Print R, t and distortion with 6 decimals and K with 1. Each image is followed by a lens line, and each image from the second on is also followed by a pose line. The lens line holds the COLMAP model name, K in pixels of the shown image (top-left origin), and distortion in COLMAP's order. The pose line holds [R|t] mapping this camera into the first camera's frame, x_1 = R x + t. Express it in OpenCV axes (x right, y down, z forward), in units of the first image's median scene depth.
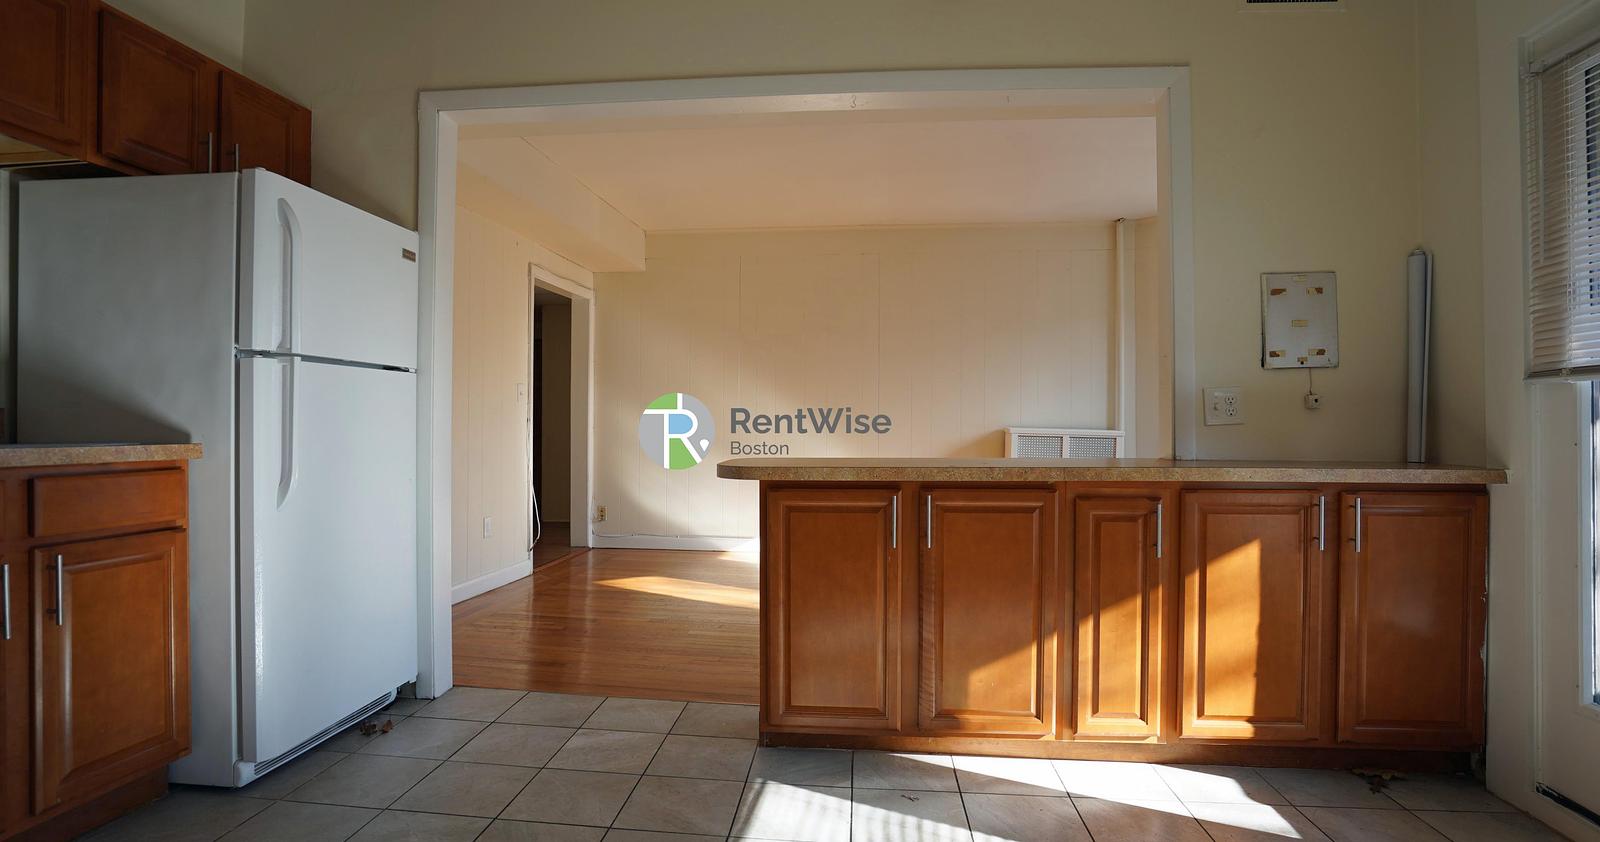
lens RADIAL K [[789.3, 0, 800.0], [0, 789.3, 421.0], [0, 0, 1]] dist [-0.055852, 0.021225]
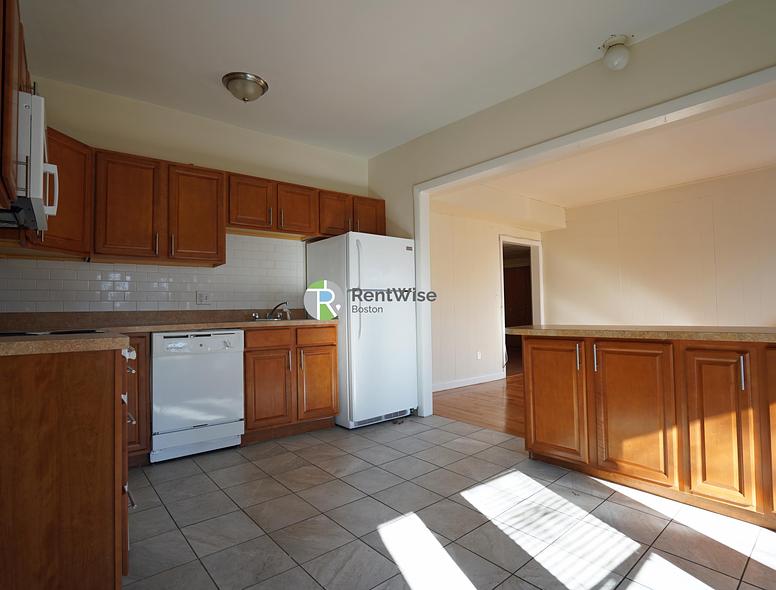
lens RADIAL K [[415.6, 0, 383.5], [0, 415.6, 295.3], [0, 0, 1]] dist [-0.061929, 0.028221]
pose [[0.708569, -0.041031, -0.704447, 0.513026], [0.024294, 0.999135, -0.033760, -0.006409], [0.705223, 0.006808, 0.708953, -0.093566]]
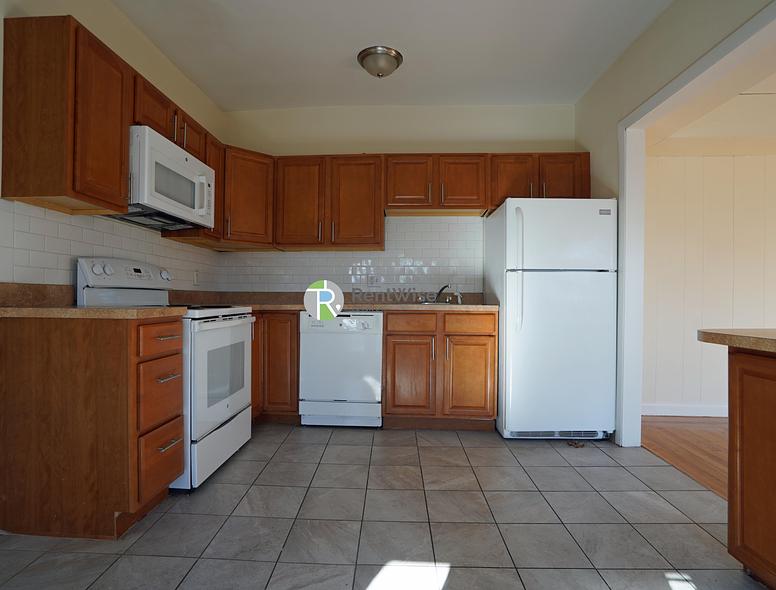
lens RADIAL K [[415.6, 0, 383.5], [0, 415.6, 295.3], [0, 0, 1]] dist [-0.061929, 0.028221]
pose [[0.056088, -0.005561, -0.998410, 0.568739], [-0.002195, 0.999981, -0.005693, 0.002351], [0.998423, 0.002511, 0.056074, 0.451932]]
